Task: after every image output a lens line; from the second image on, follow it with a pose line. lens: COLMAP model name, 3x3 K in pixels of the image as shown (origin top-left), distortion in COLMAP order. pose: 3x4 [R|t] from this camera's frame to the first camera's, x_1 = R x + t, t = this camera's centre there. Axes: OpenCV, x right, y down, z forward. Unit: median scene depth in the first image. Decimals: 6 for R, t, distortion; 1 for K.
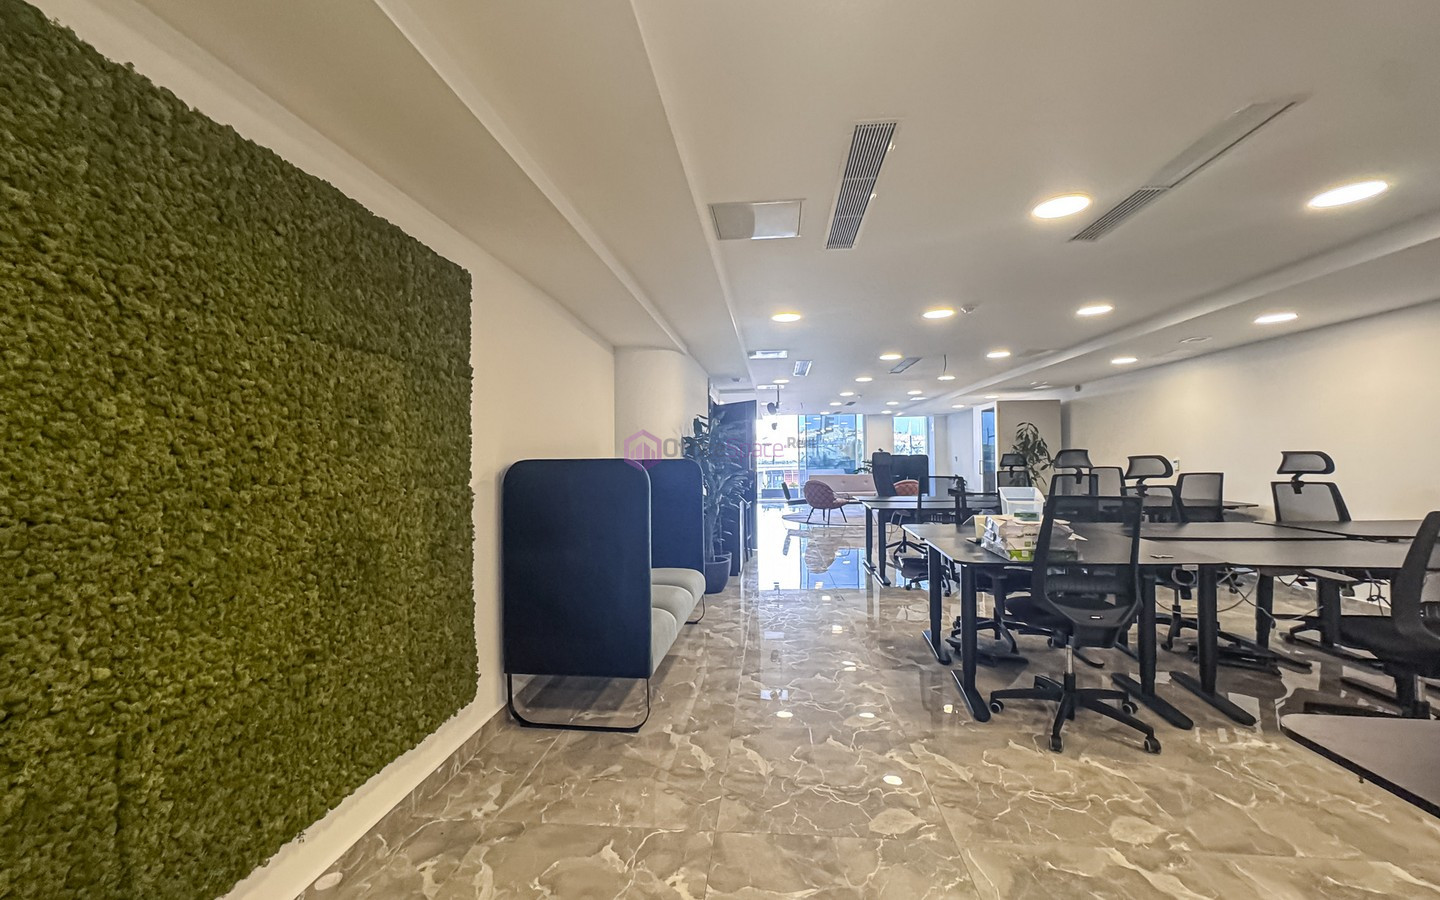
lens RADIAL K [[581.5, 0, 722.3], [0, 581.5, 448.2], [0, 0, 1]] dist [-0.035428, 0.014259]
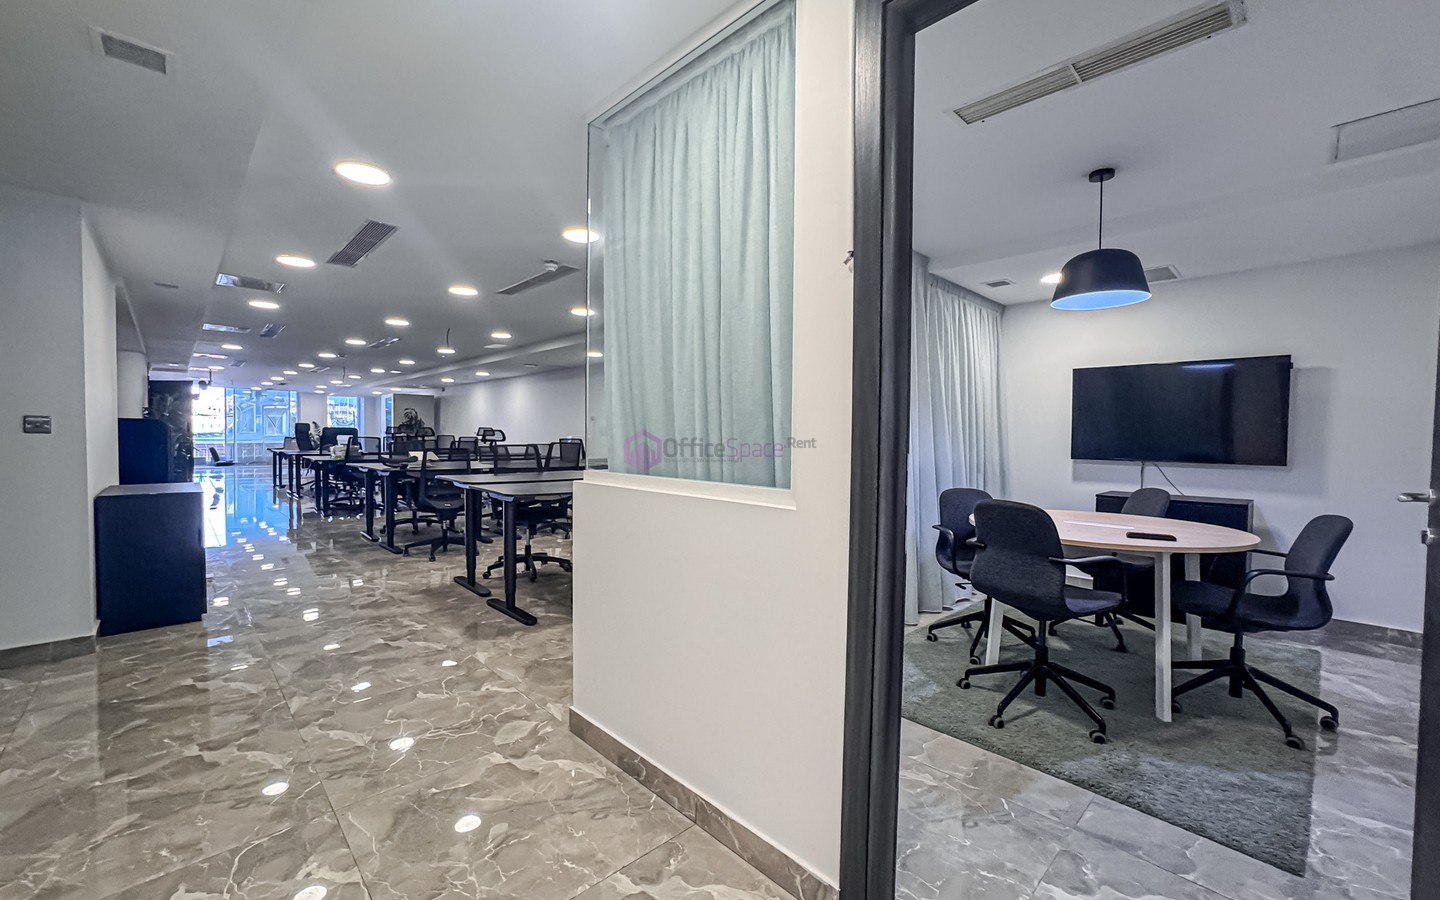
lens RADIAL K [[581.5, 0, 722.3], [0, 581.5, 448.2], [0, 0, 1]] dist [-0.035428, 0.014259]
pose [[0.650884, 0.003321, 0.759170, -0.380854], [-0.031792, 0.999232, 0.022886, 0.007269], [-0.758512, -0.039032, 0.650490, -2.054805]]
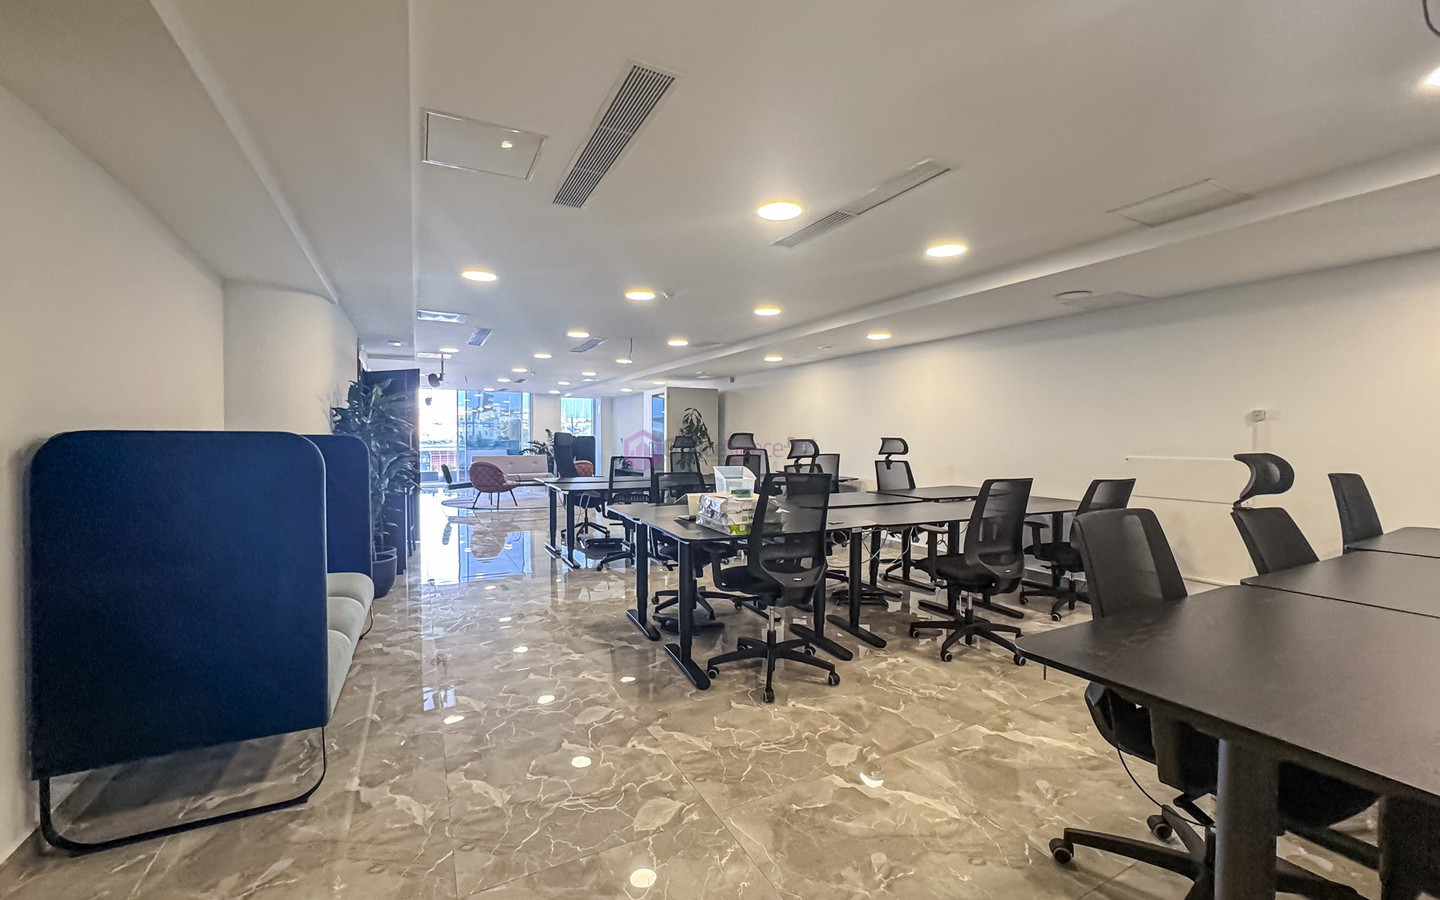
lens RADIAL K [[582.4, 0, 722.9], [0, 582.4, 448.7], [0, 0, 1]] dist [-0.054768, 0.025380]
pose [[0.835284, 0.005802, 0.549789, -0.088740], [-0.023933, 0.999380, 0.025816, 0.007174], [-0.549298, -0.034722, 0.834905, 0.100963]]
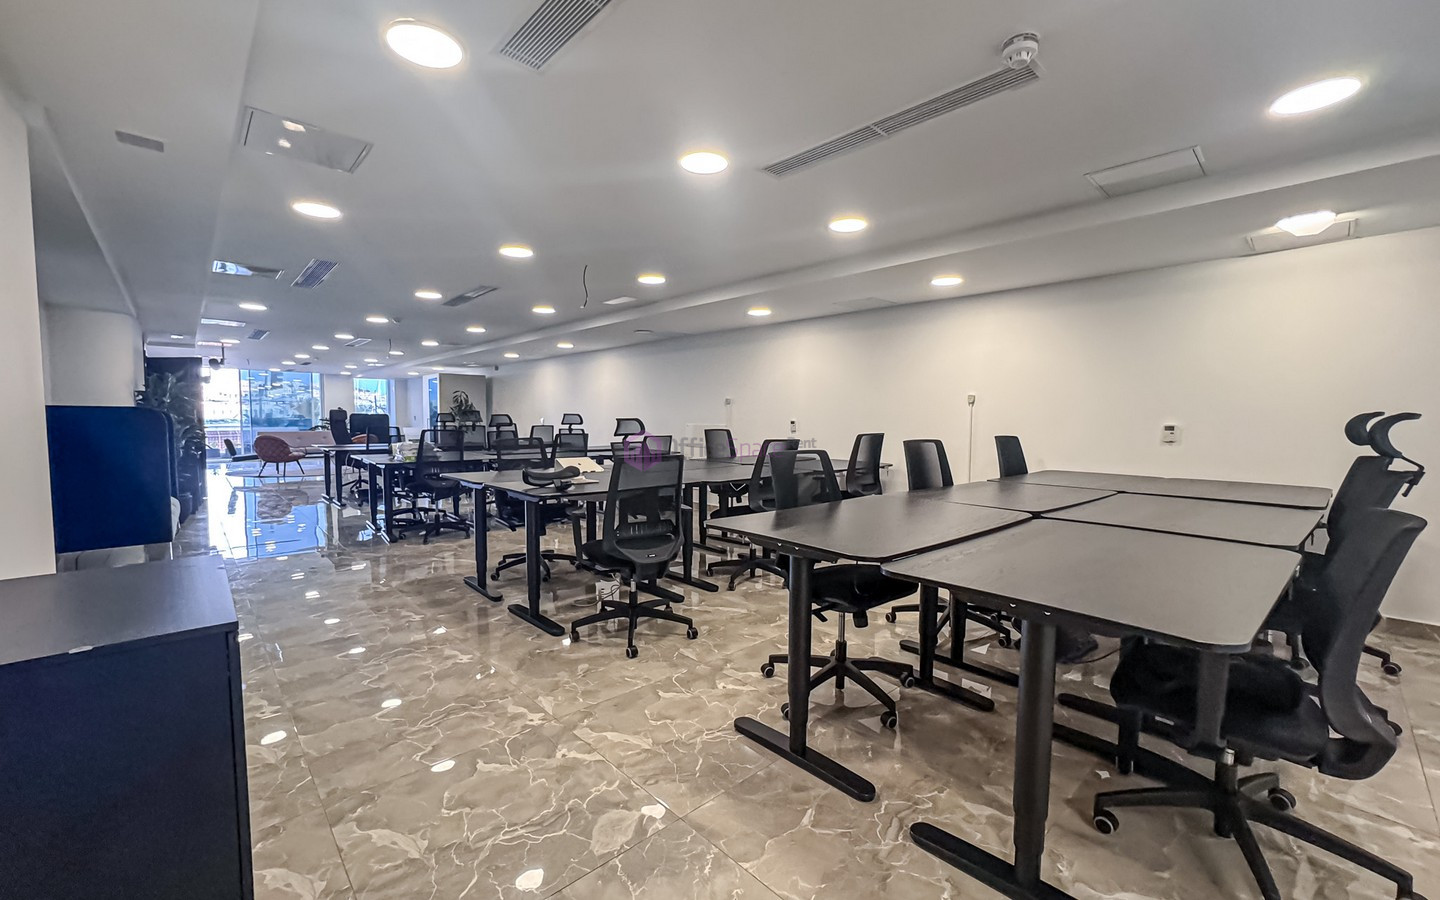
lens RADIAL K [[581.5, 0, 722.3], [0, 581.5, 448.2], [0, 0, 1]] dist [-0.035428, 0.014259]
pose [[0.659940, -0.023493, 0.750951, -0.265312], [-0.025709, 0.998220, 0.053821, 0.004171], [-0.750878, -0.054825, 0.658161, -1.060661]]
